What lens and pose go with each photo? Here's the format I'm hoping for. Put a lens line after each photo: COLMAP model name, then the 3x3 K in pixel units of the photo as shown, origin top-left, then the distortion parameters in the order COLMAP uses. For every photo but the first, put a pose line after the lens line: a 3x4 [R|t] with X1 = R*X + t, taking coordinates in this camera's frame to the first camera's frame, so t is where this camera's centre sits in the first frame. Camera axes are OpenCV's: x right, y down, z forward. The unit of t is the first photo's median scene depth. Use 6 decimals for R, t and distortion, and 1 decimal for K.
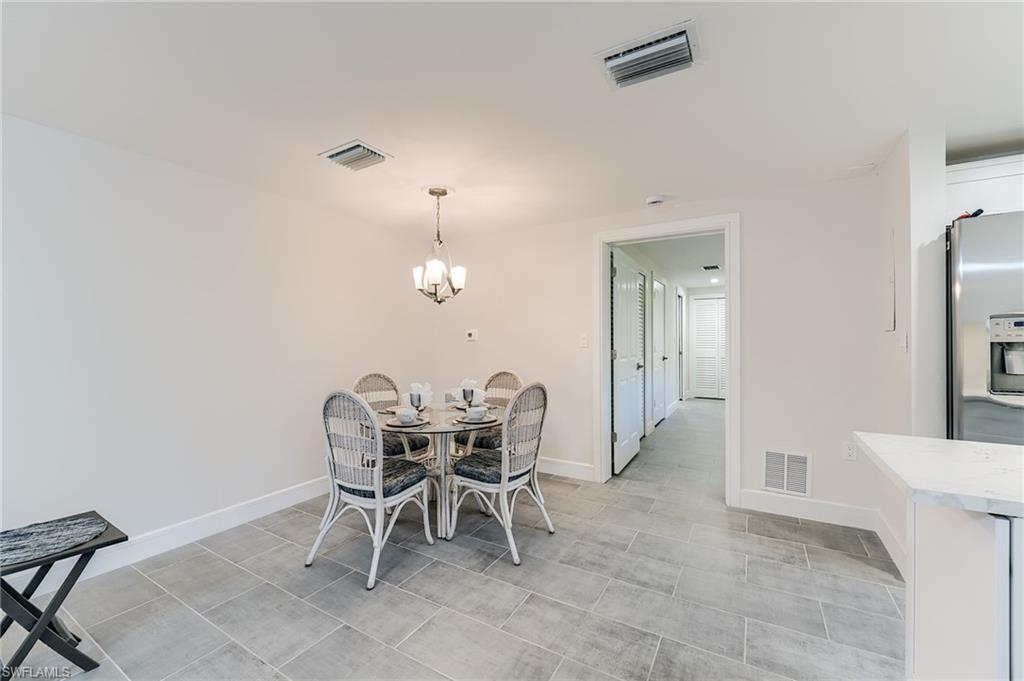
lens RADIAL K [[411.0, 0, 508.5], [0, 411.0, 339.3], [0, 0, 1]] dist [-0.007230, -0.001510]
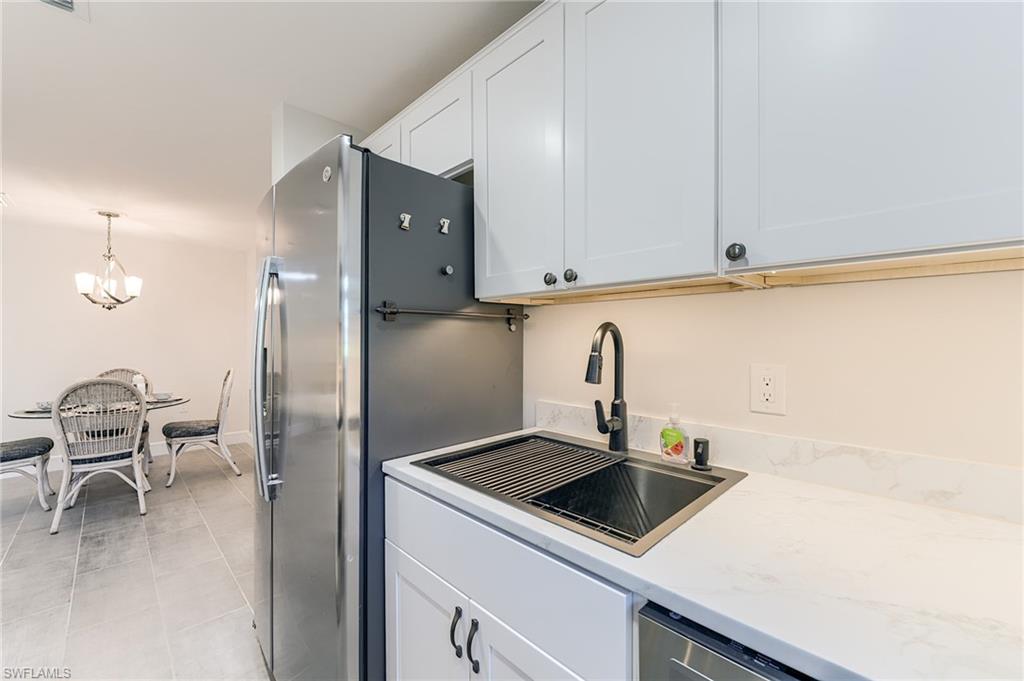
lens RADIAL K [[411.0, 0, 515.0], [0, 411.0, 341.5], [0, 0, 1]] dist [-0.007230, -0.001510]
pose [[0.971357, 0.008034, -0.237489, 1.363777], [-0.006989, 0.999962, 0.005243, -0.012285], [0.237522, -0.003433, 0.971376, 0.169211]]
